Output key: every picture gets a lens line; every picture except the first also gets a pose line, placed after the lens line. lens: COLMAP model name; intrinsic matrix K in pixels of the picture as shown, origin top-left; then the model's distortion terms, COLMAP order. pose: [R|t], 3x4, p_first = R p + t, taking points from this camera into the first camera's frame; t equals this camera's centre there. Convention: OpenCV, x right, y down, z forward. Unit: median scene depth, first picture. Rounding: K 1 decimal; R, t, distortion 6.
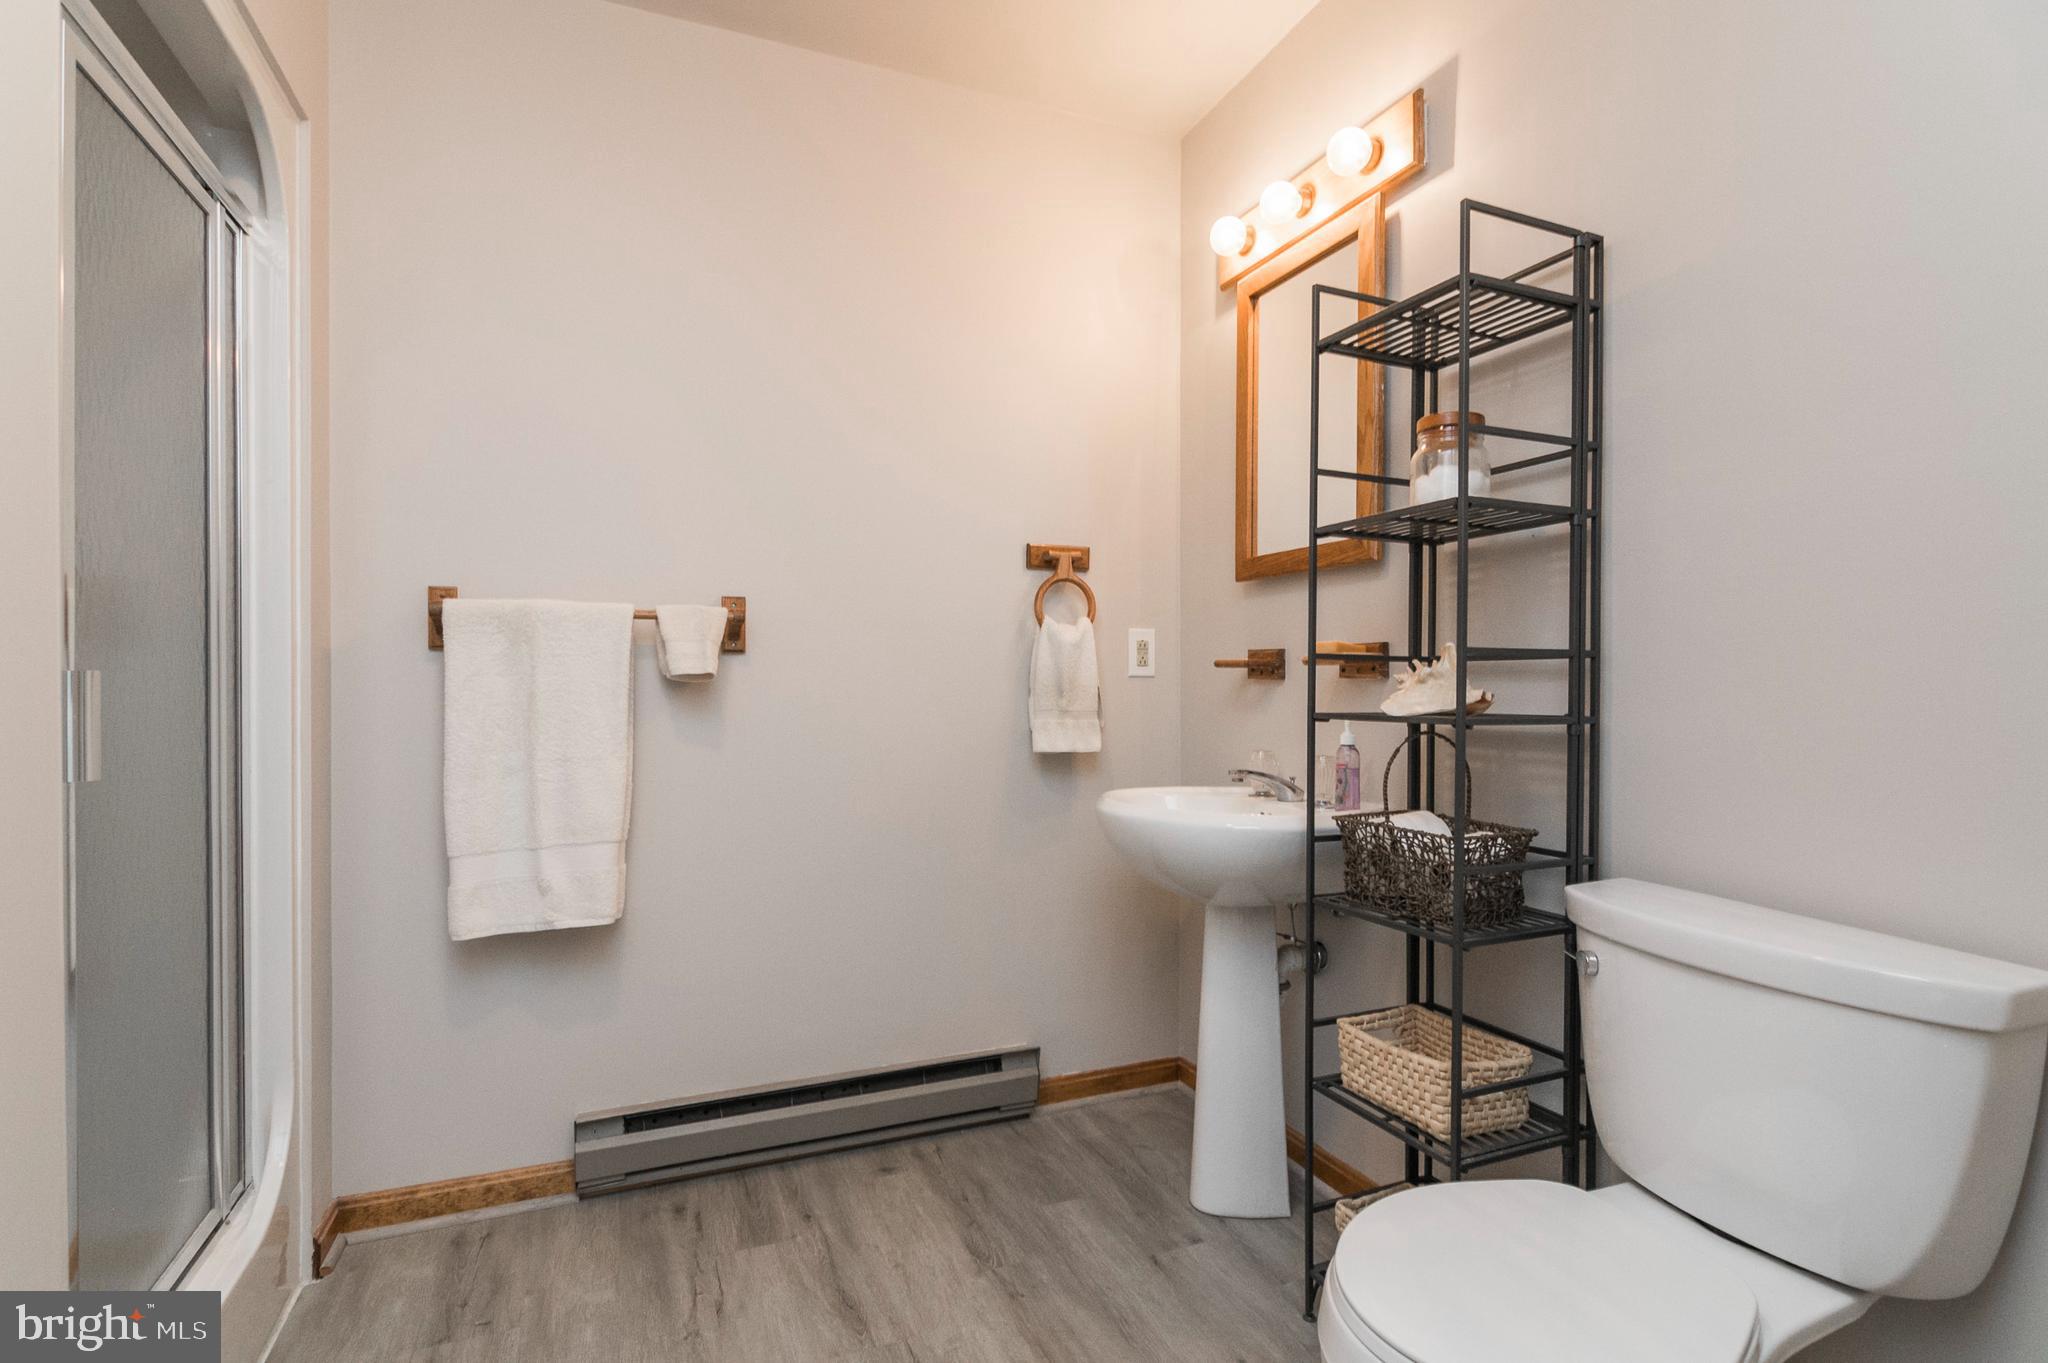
lens RADIAL K [[994.3, 0, 1025.0], [0, 994.3, 694.8], [0, 0, 1]] dist [-0.014371, -0.002024]
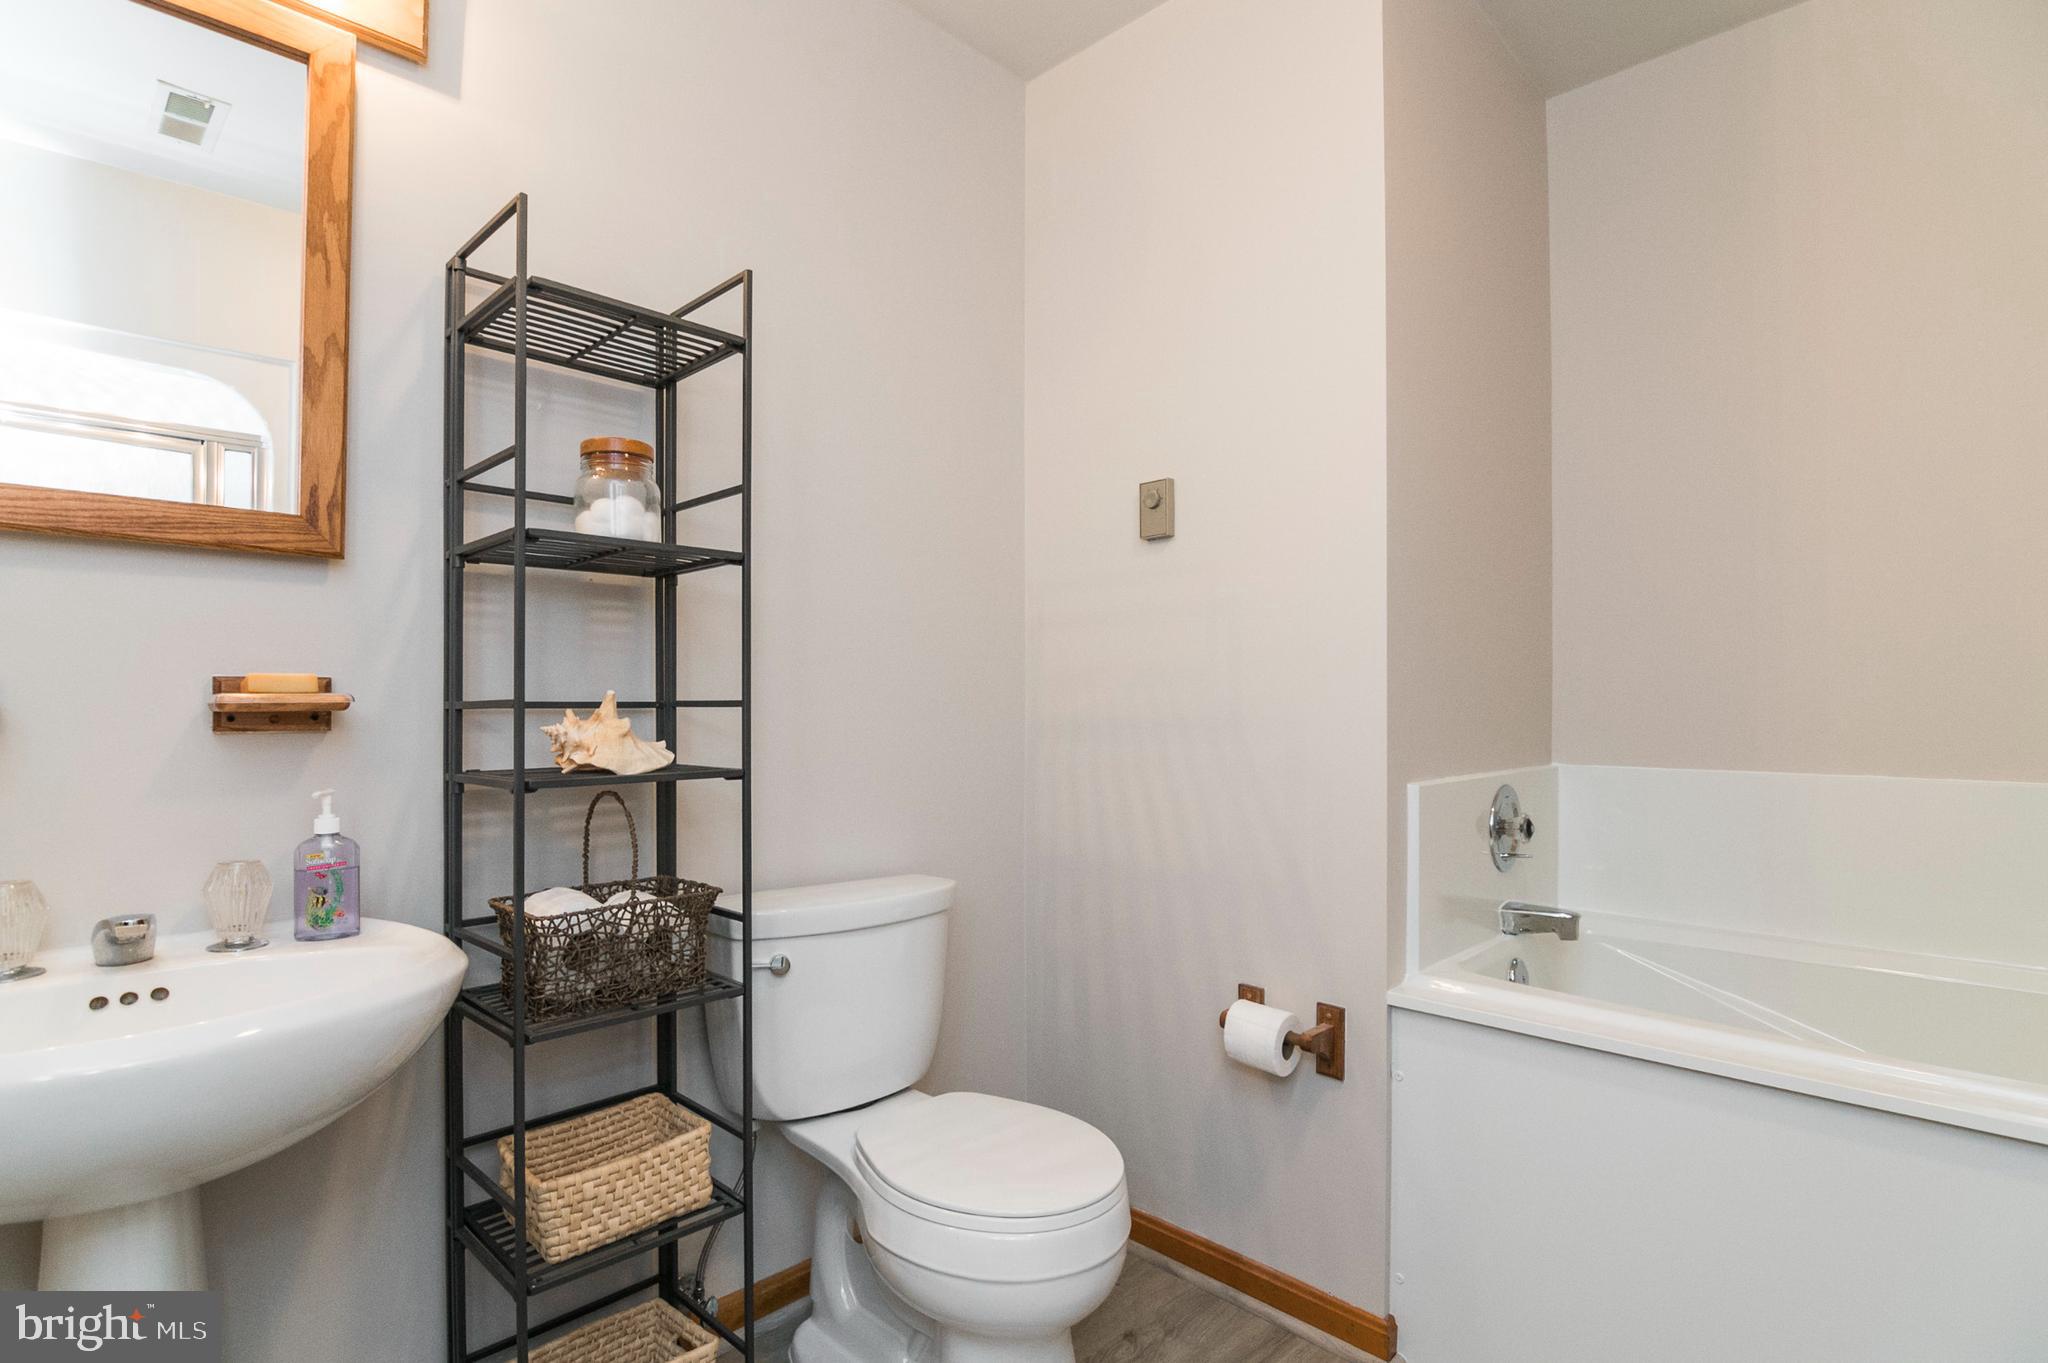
lens RADIAL K [[994.3, 0, 1025.0], [0, 994.3, 694.8], [0, 0, 1]] dist [-0.014371, -0.002024]
pose [[-0.388104, 0.002888, 0.921611, -0.551882], [0.007742, 0.999970, 0.000126, -0.045872], [-0.921583, 0.007184, -0.388115, 1.002596]]
